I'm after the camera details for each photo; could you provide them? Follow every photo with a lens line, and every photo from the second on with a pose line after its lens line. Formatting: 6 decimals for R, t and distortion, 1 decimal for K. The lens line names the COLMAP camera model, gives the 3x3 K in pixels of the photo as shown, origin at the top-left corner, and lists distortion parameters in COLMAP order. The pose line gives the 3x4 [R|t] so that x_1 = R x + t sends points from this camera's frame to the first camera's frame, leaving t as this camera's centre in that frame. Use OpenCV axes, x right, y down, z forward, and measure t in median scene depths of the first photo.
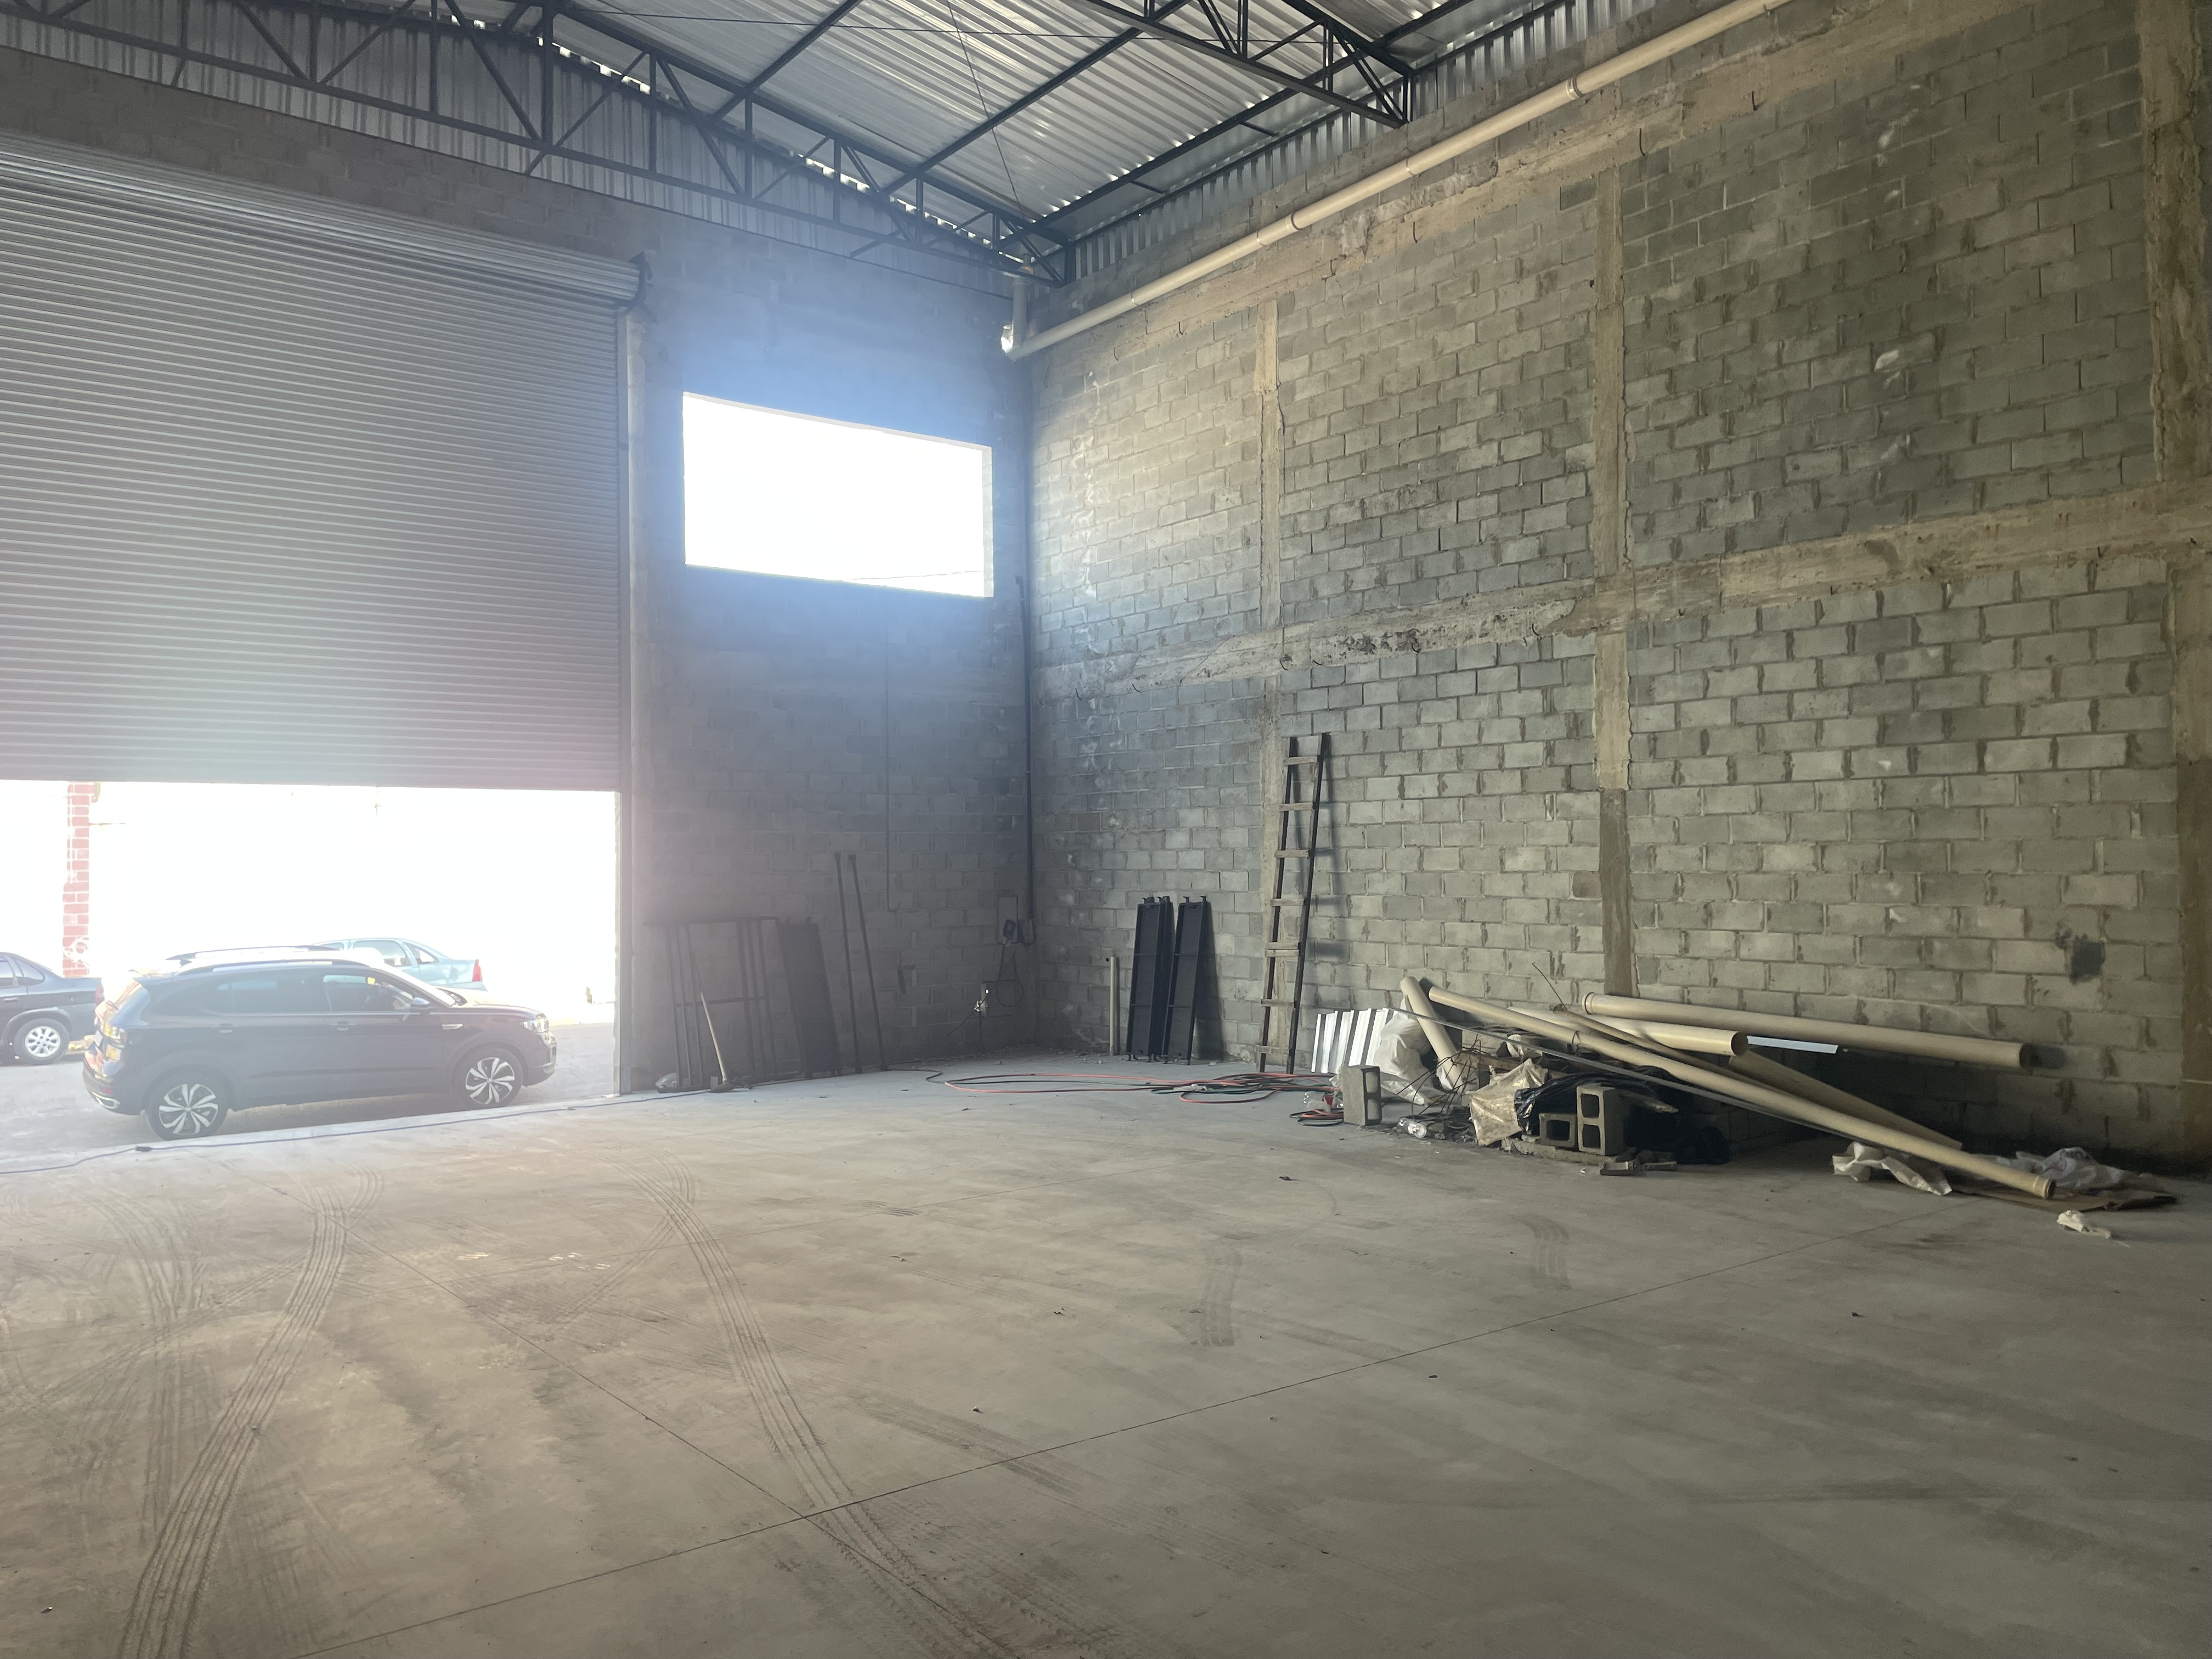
lens RADIAL K [[1658.5, 0, 1098.5], [0, 1658.5, 823.0], [0, 0, 1]] dist [0.101464, -0.131474]
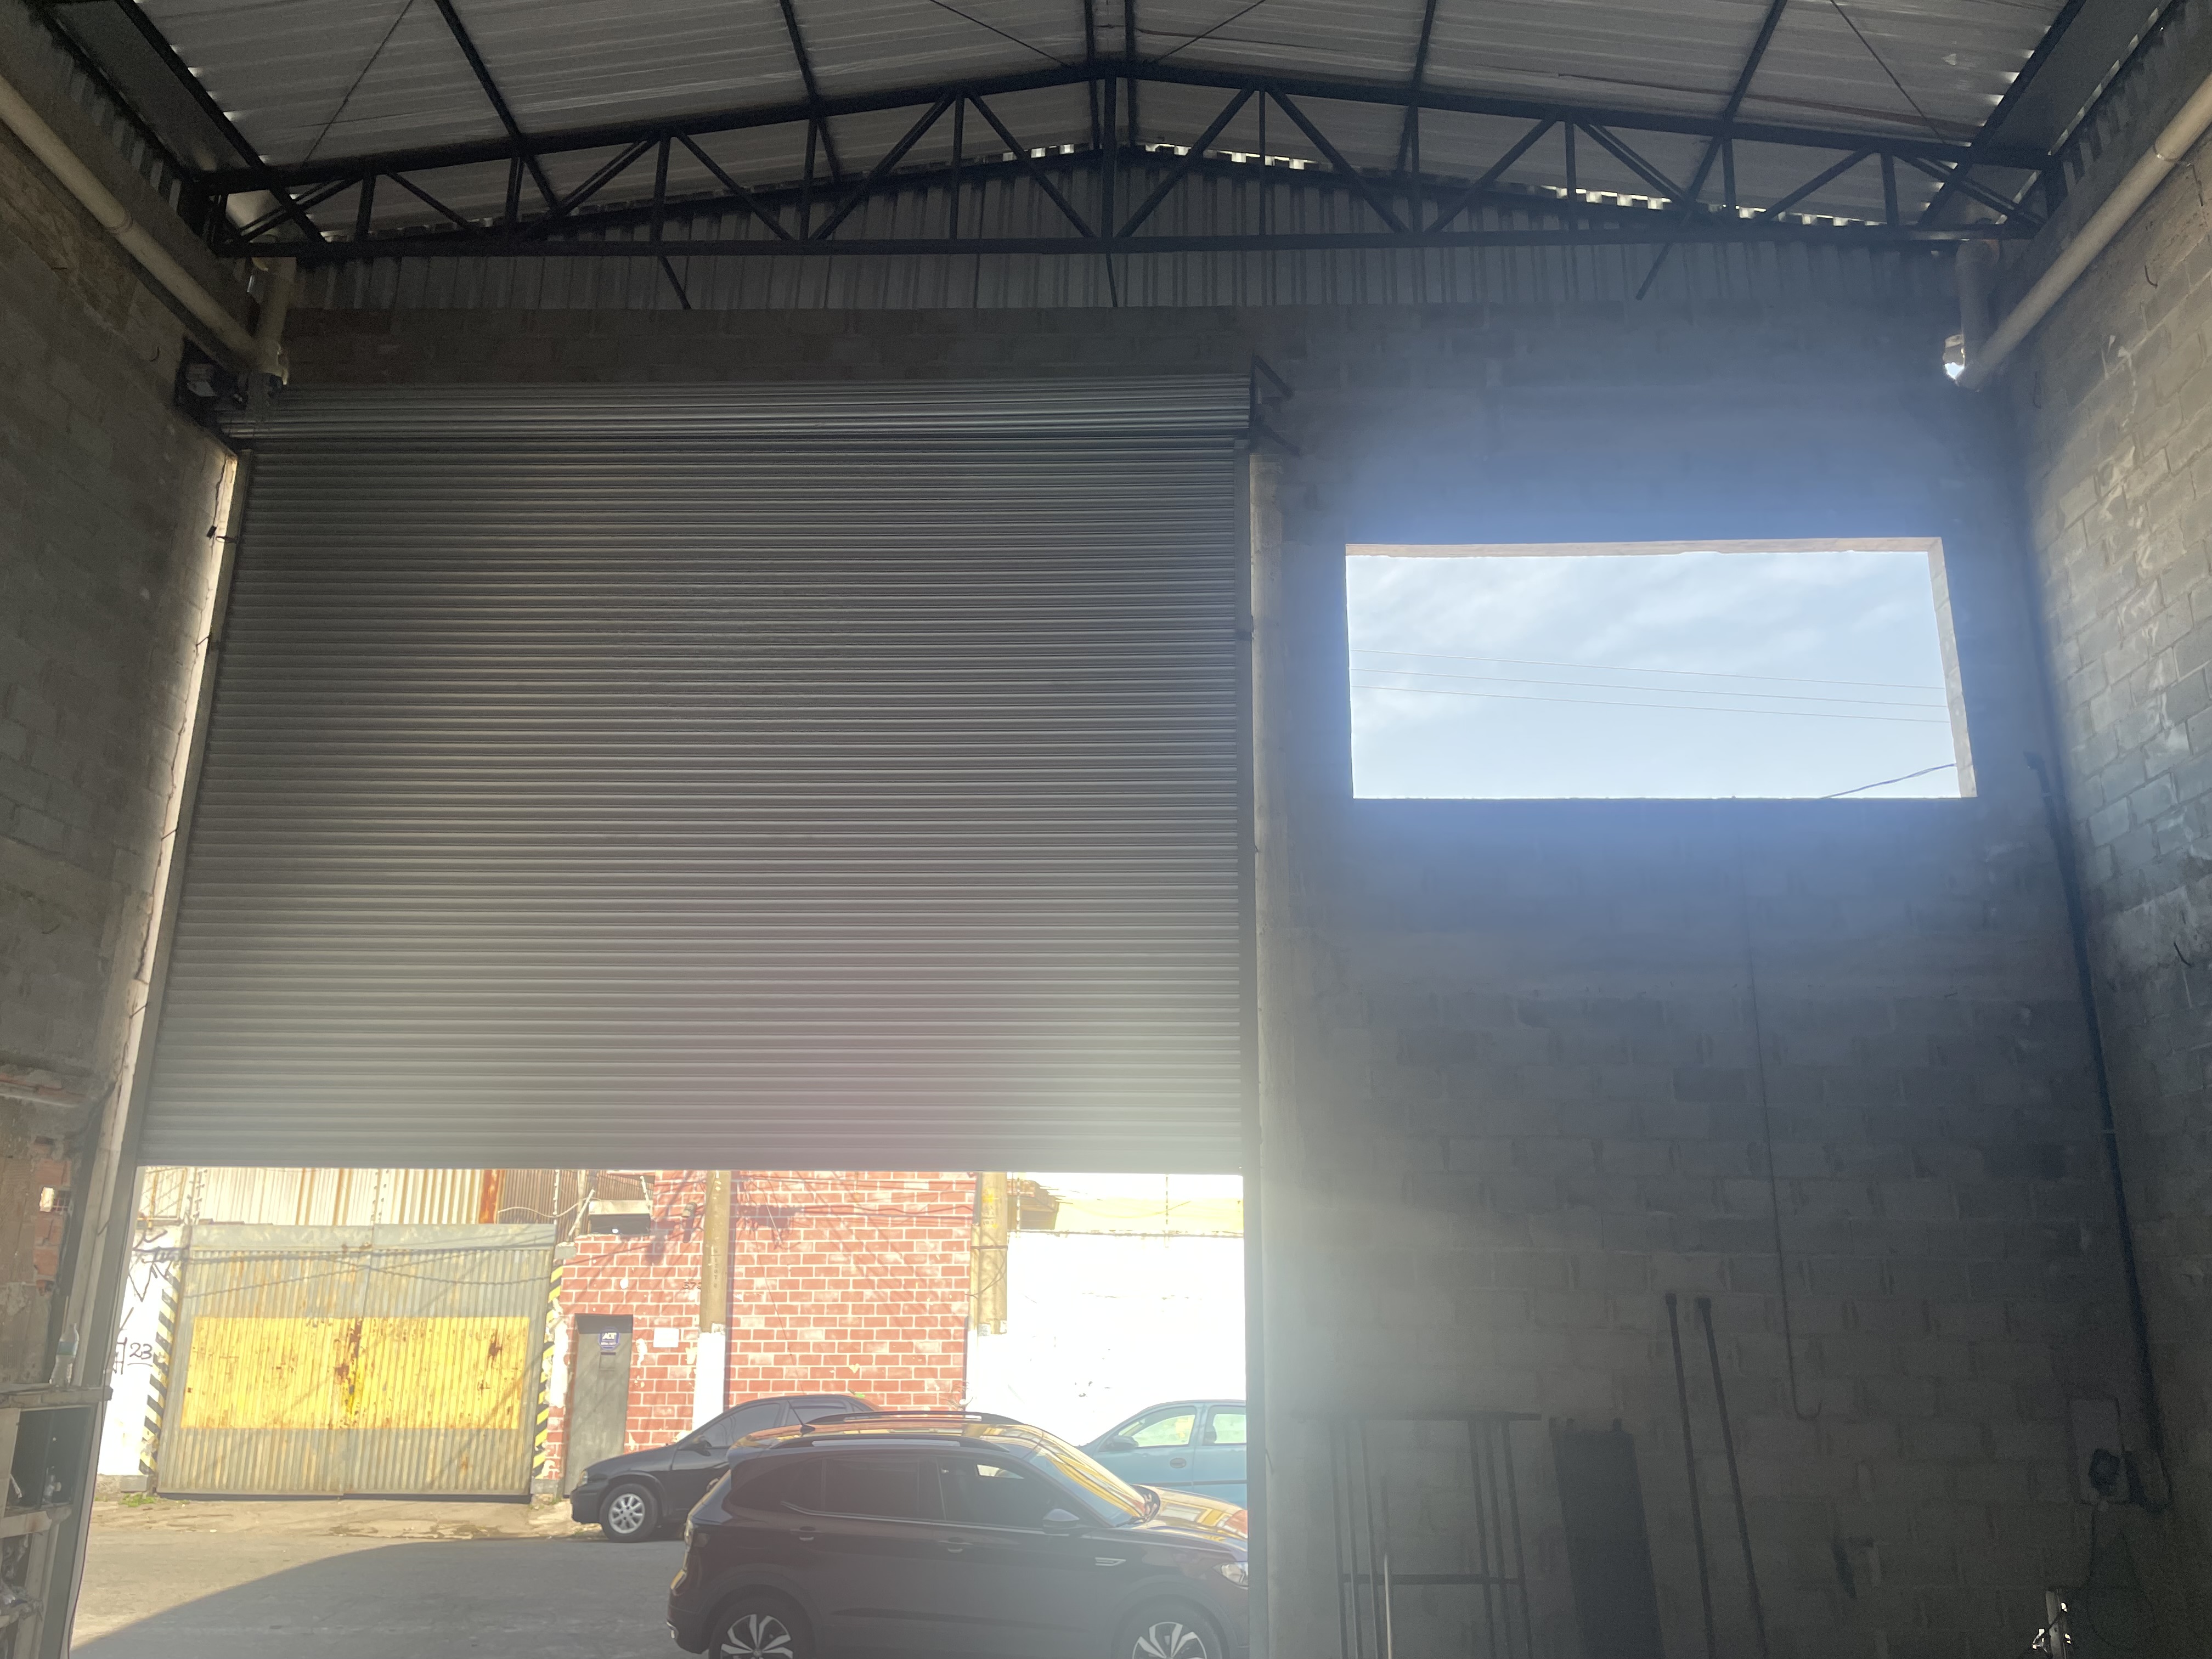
lens RADIAL K [[1658.5, 0, 1098.5], [0, 1658.5, 823.0], [0, 0, 1]] dist [0.101464, -0.131474]
pose [[0.761683, -0.159565, -0.627995, 0.067729], [-0.007417, 0.966993, -0.254696, 0.011776], [0.647907, 0.198655, 0.735359, 0.491293]]
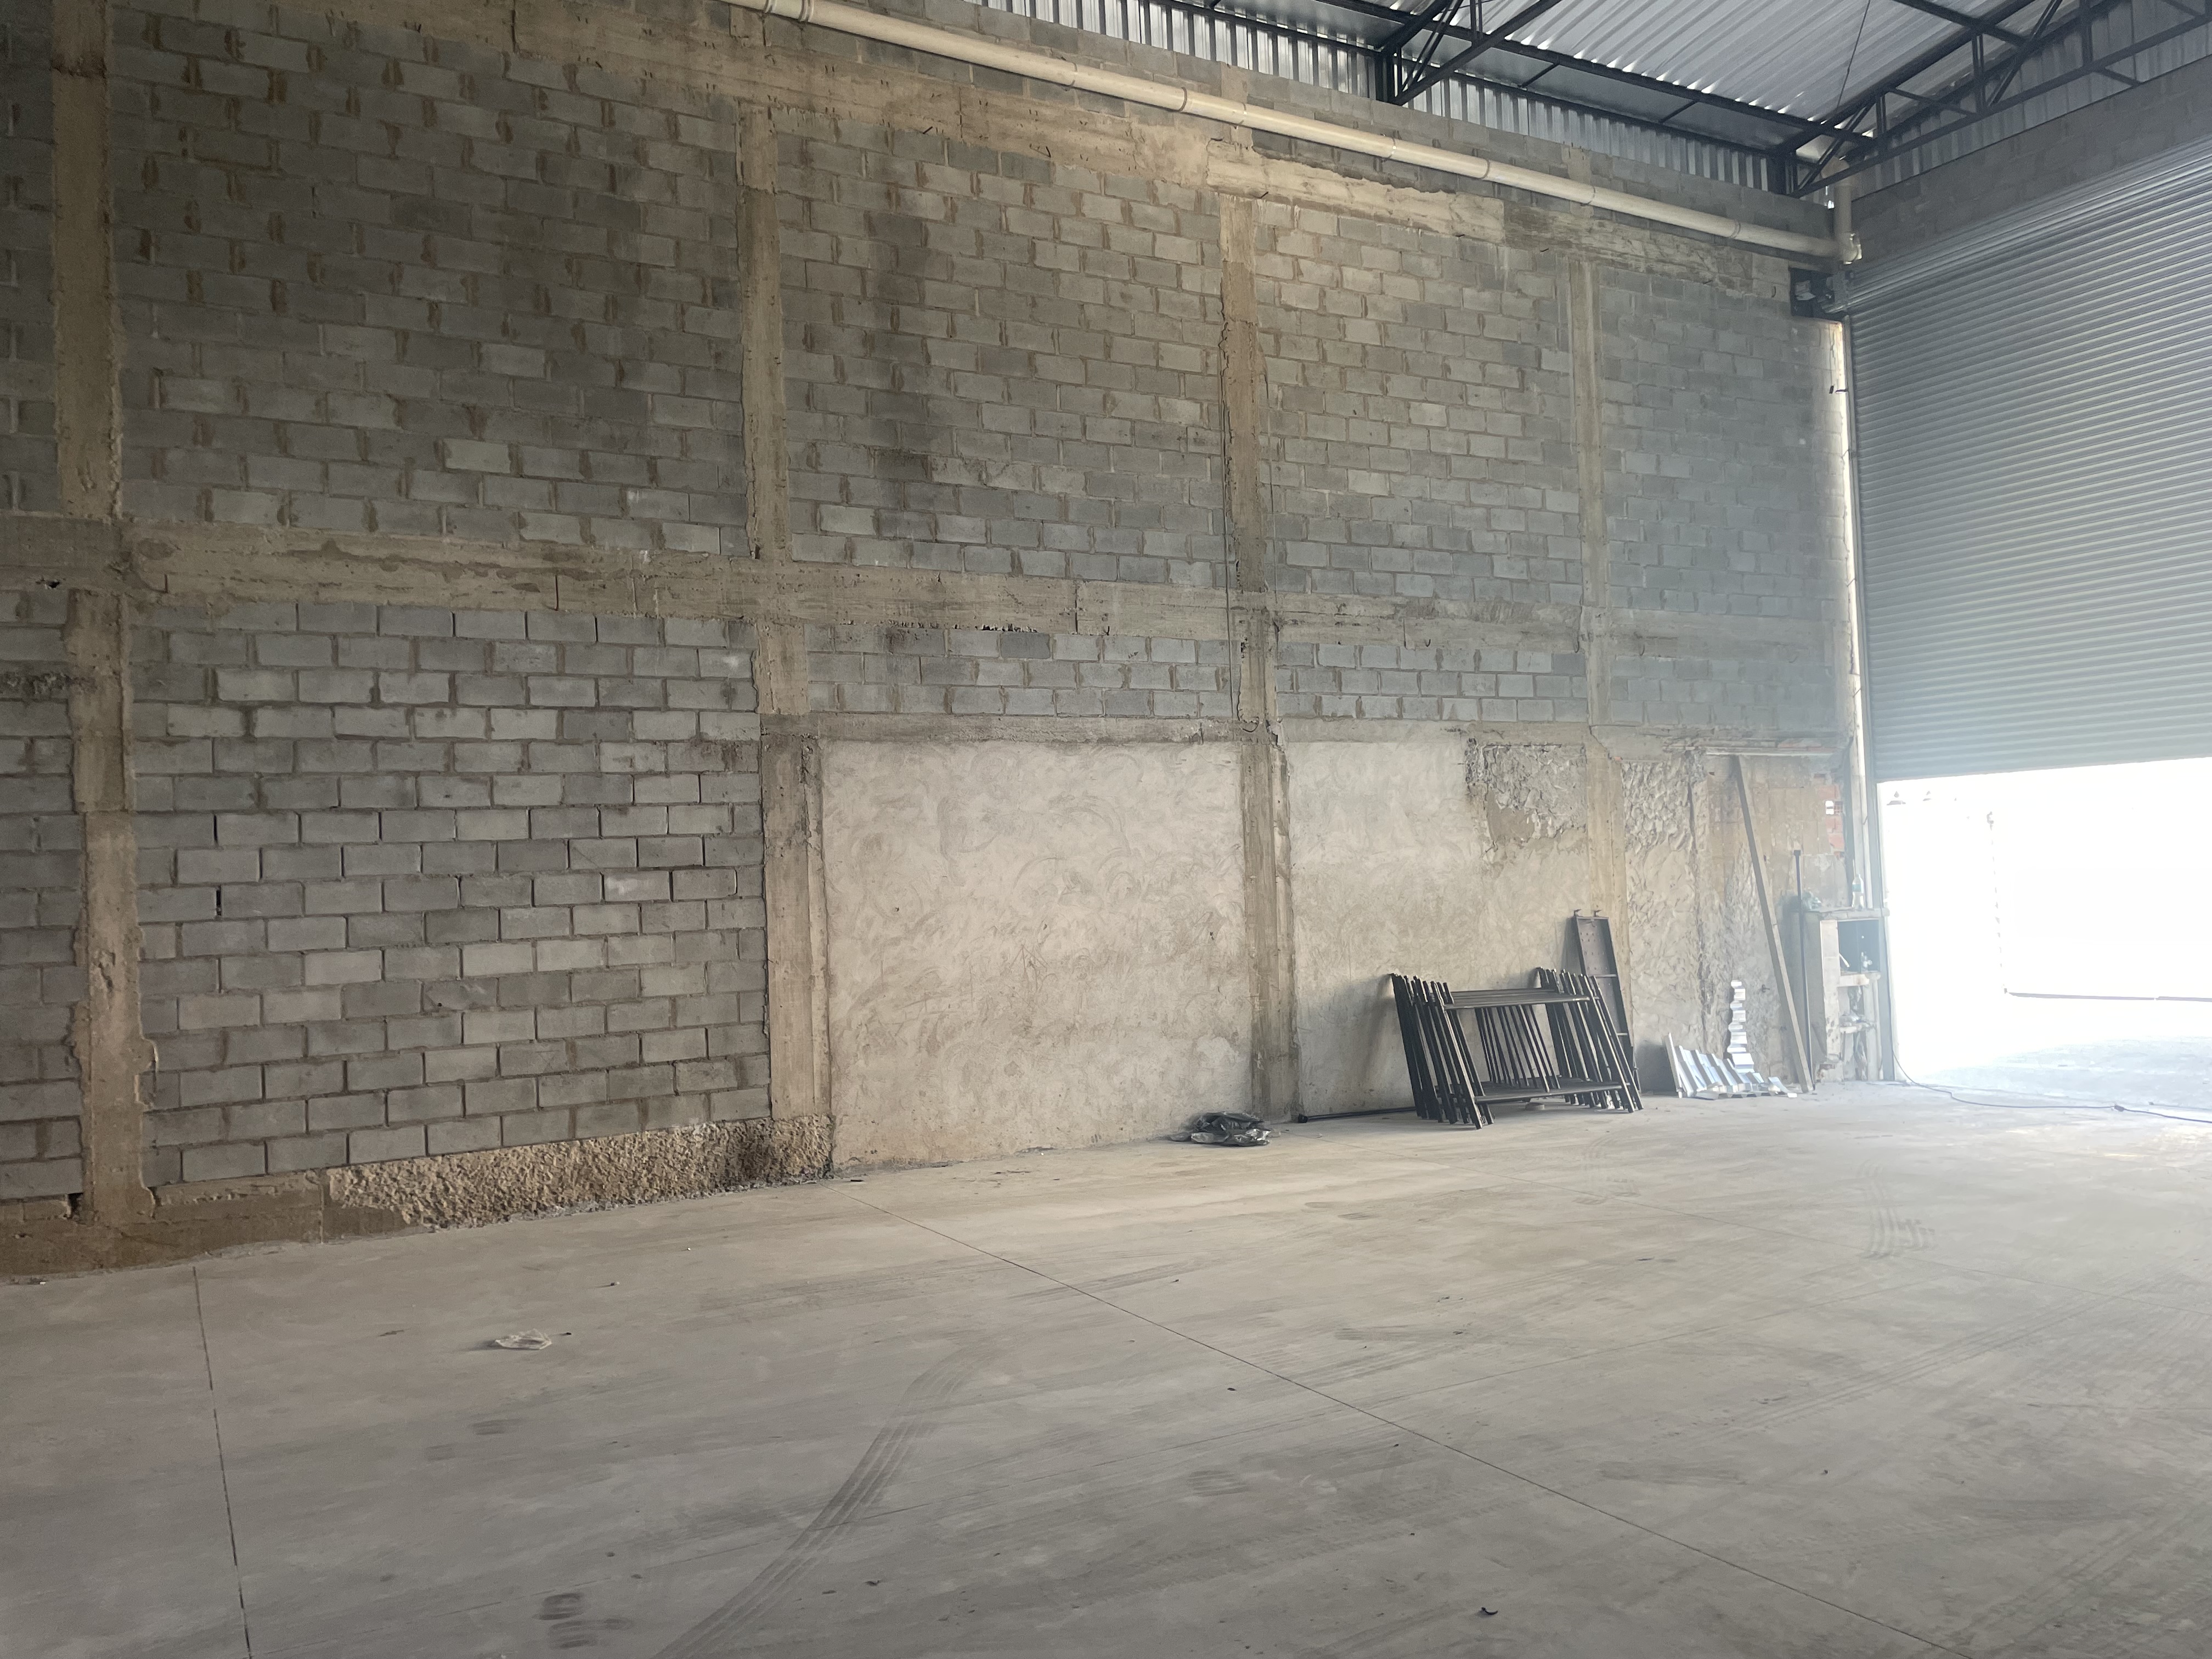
lens RADIAL K [[1658.5, 0, 1098.5], [0, 1658.5, 823.0], [0, 0, 1]] dist [0.101464, -0.131474]
pose [[-0.140652, -0.017658, -0.989902, 0.475796], [0.062262, 0.997704, -0.026644, 0.000705], [0.988099, -0.065380, -0.139230, 0.414847]]
